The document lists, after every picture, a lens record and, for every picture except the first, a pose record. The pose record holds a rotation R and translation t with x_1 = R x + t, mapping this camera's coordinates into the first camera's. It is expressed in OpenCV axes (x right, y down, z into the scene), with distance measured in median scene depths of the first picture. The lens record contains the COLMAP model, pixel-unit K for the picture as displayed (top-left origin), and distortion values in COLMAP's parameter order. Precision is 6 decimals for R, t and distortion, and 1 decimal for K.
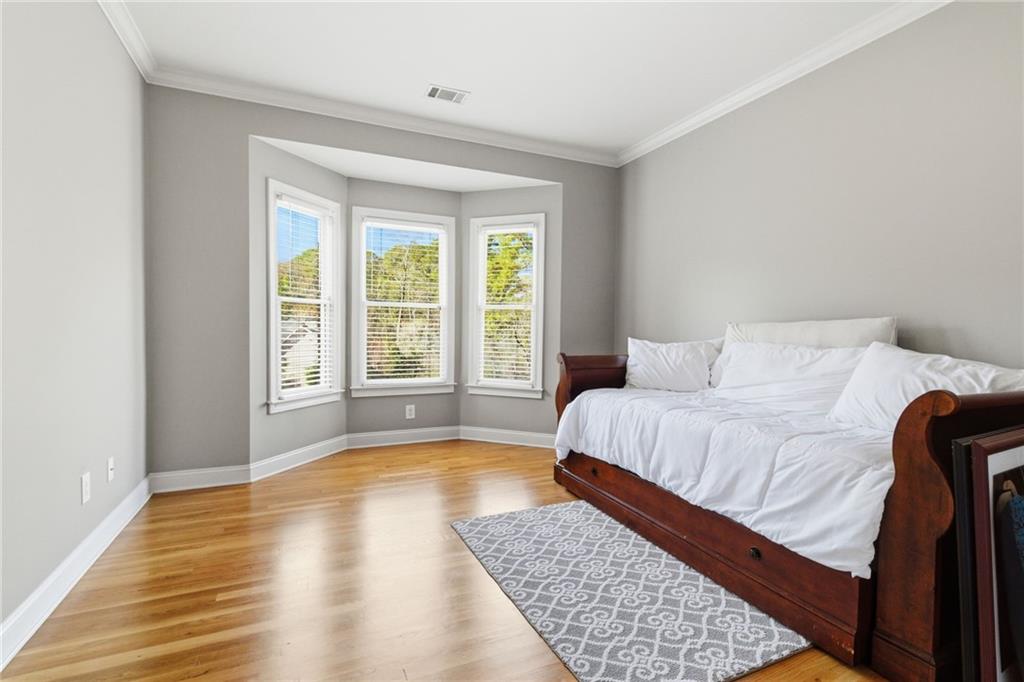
lens RADIAL K [[470.2, 0, 510.3], [0, 470.2, 343.2], [0, 0, 1]] dist [-0.003954, 0.000379]
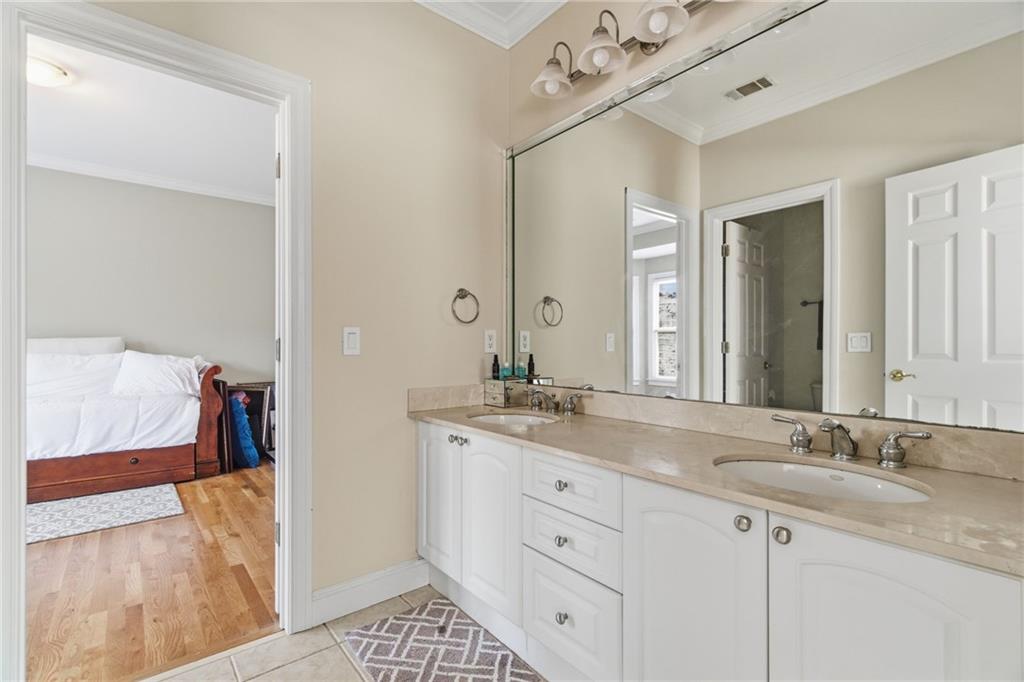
lens RADIAL K [[470.2, 0, 503.4], [0, 470.2, 346.9], [0, 0, 1]] dist [-0.003954, 0.000379]
pose [[-0.252722, -0.004619, 0.967528, -1.774774], [0.025793, 0.999601, 0.011509, 0.001379], [-0.967195, 0.027864, -0.252502, 0.018770]]
